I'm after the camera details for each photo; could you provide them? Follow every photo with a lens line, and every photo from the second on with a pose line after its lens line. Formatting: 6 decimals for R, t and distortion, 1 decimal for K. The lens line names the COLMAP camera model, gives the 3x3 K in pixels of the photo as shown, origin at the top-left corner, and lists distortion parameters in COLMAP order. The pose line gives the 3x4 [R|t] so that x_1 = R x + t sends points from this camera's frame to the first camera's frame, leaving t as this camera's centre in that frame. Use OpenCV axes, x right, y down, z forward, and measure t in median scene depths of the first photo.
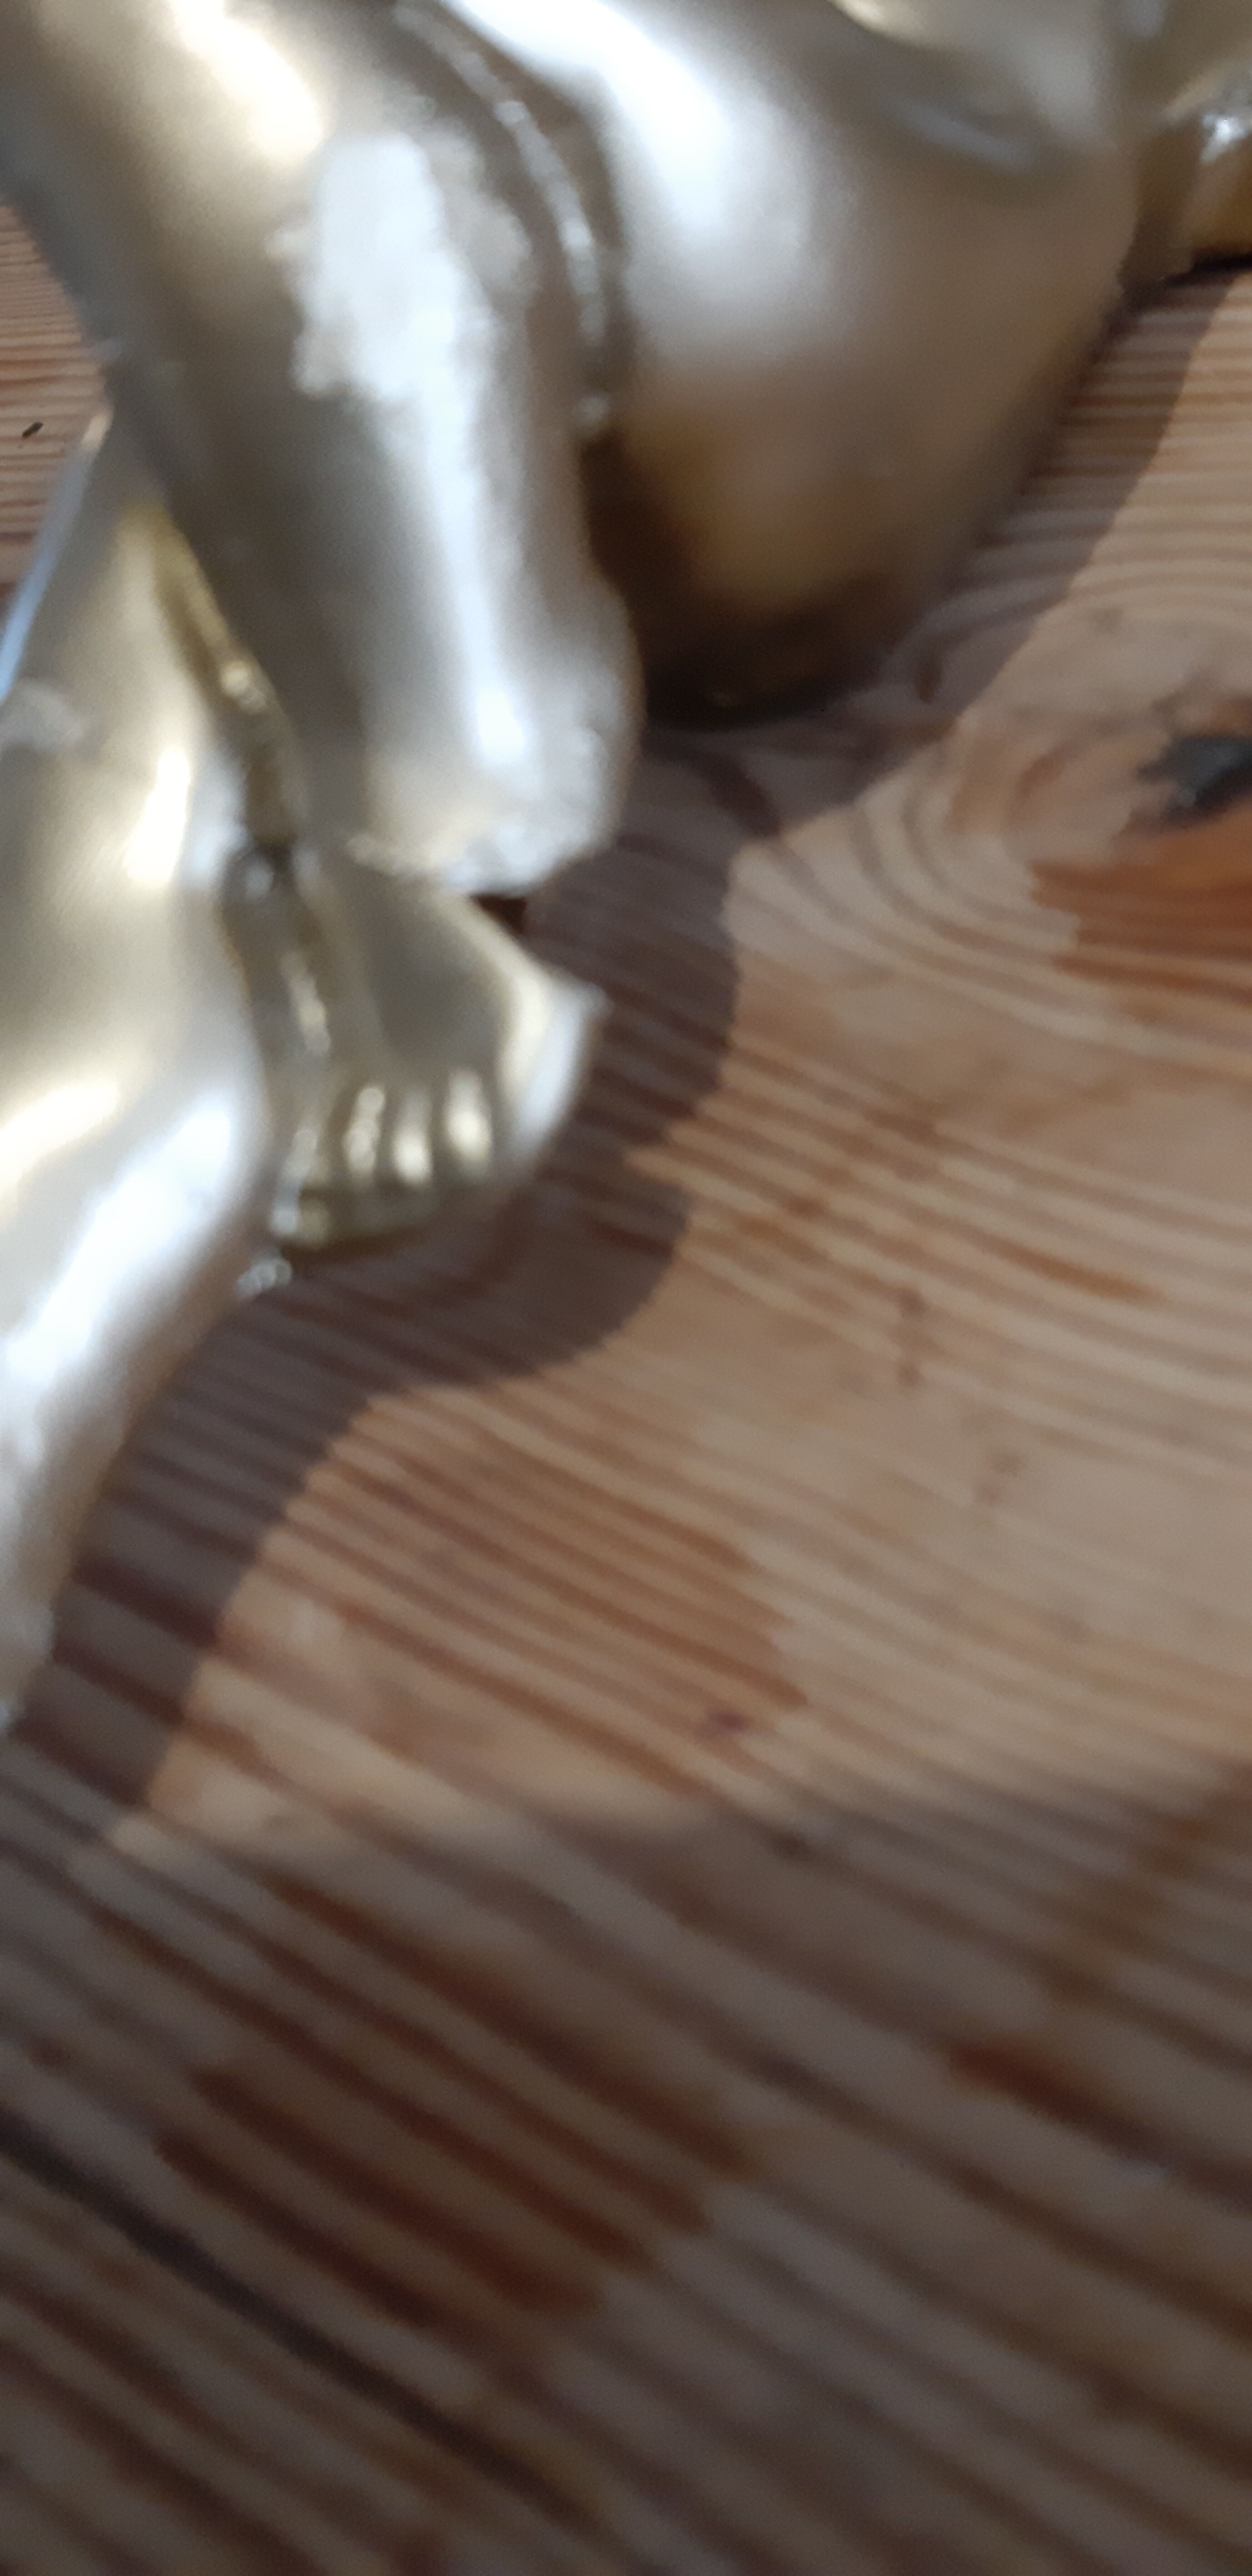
lens RADIAL K [[1997.9, 0, 693.7], [0, 1997.9, 1310.0], [0, 0, 1]] dist [0.077068, -0.159793]
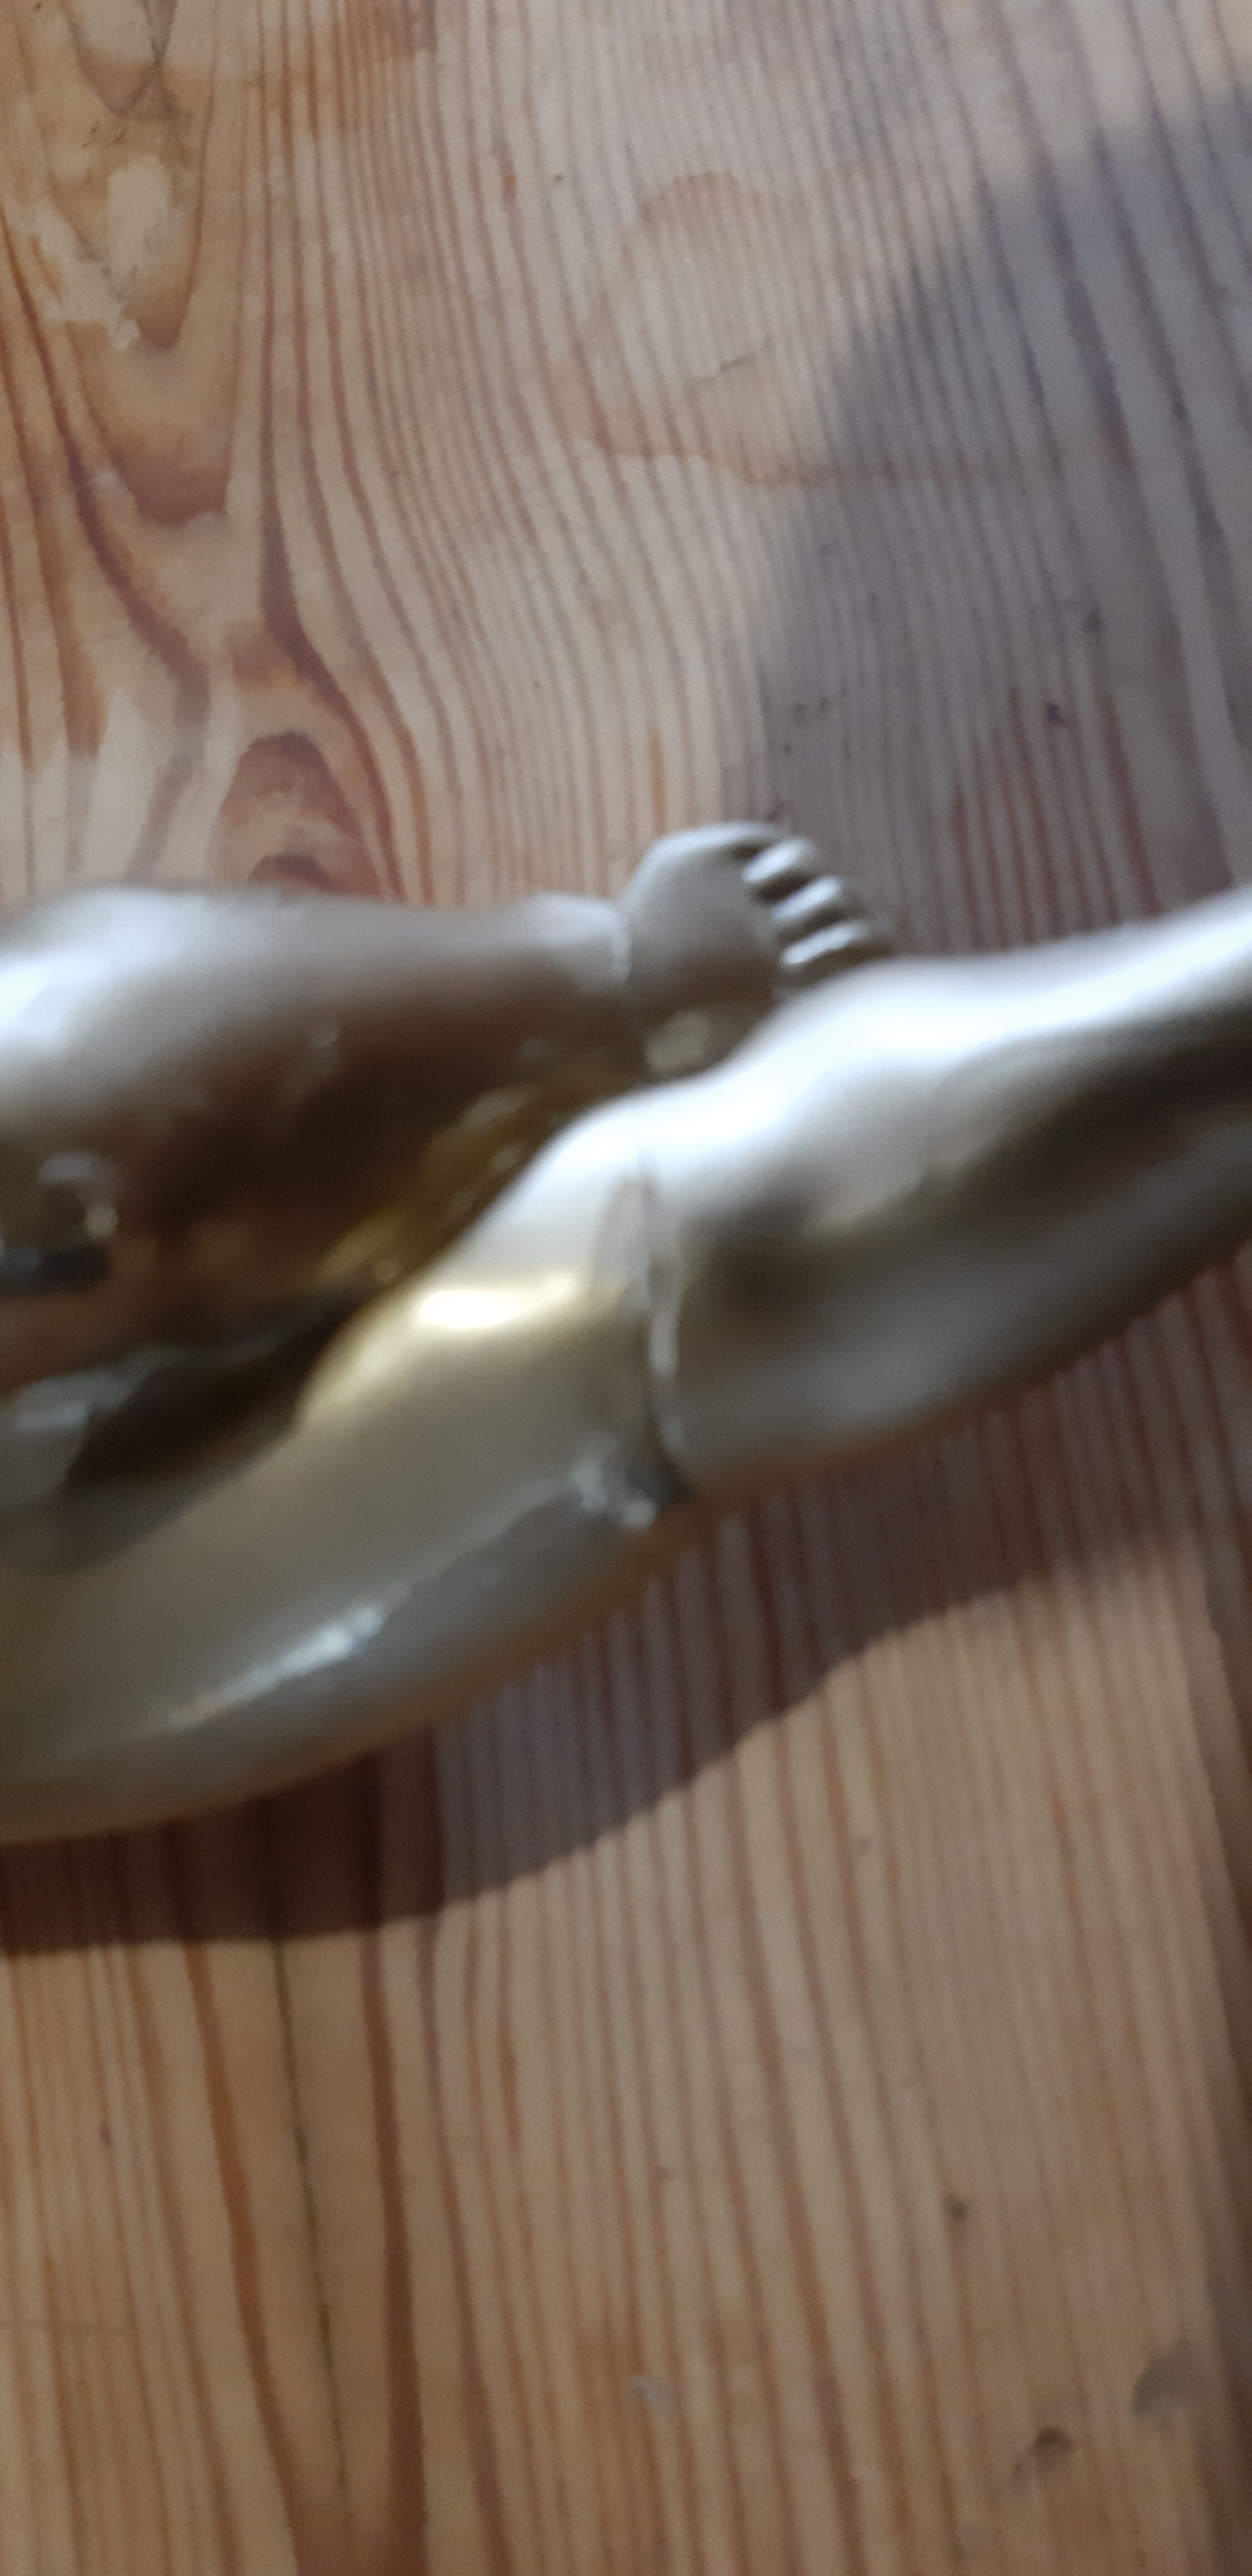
lens RADIAL K [[1997.9, 0, 604.7], [0, 1997.9, 1331.3], [0, 0, 1]] dist [0.077068, -0.159793]
pose [[-0.438396, -0.569970, 0.694941, -1.028931], [0.898266, -0.304061, 0.317279, -0.634594], [0.030465, 0.763335, 0.645284, 0.370570]]
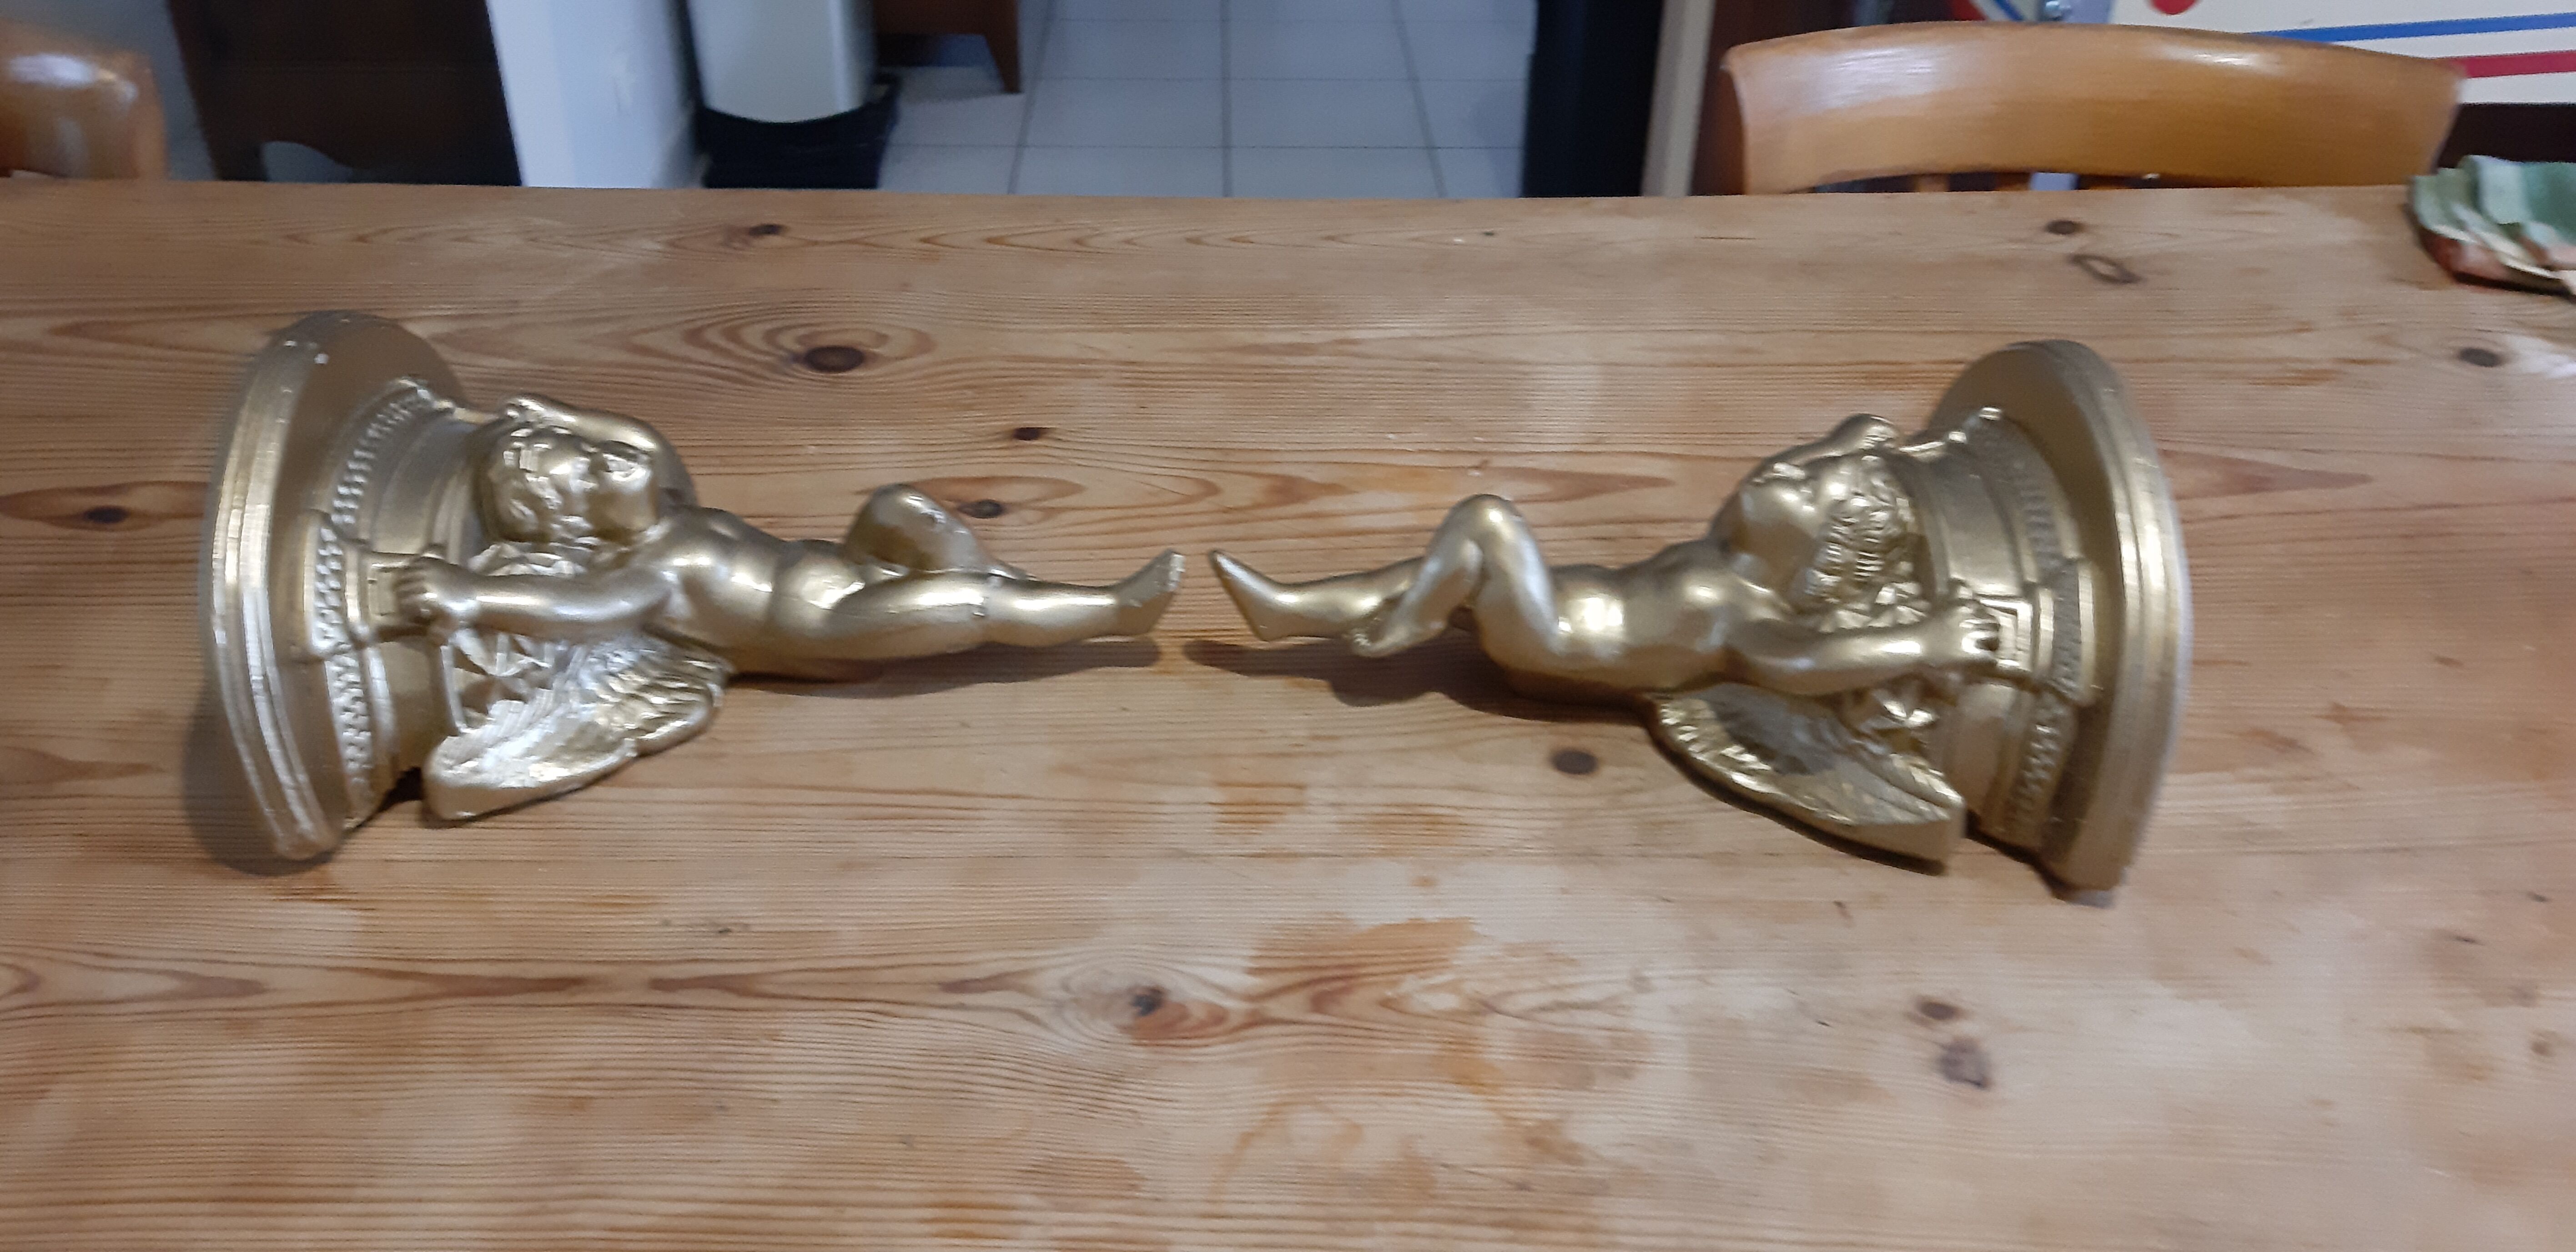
lens RADIAL K [[1997.9, 0, 1280.1], [0, 1997.9, 618.6], [0, 0, 1]] dist [0.077068, -0.159793]
pose [[0.805308, 0.054766, 0.590322, -2.613493], [0.224163, 0.893676, -0.388709, 0.925243], [-0.548844, 0.445359, 0.707408, -3.257283]]
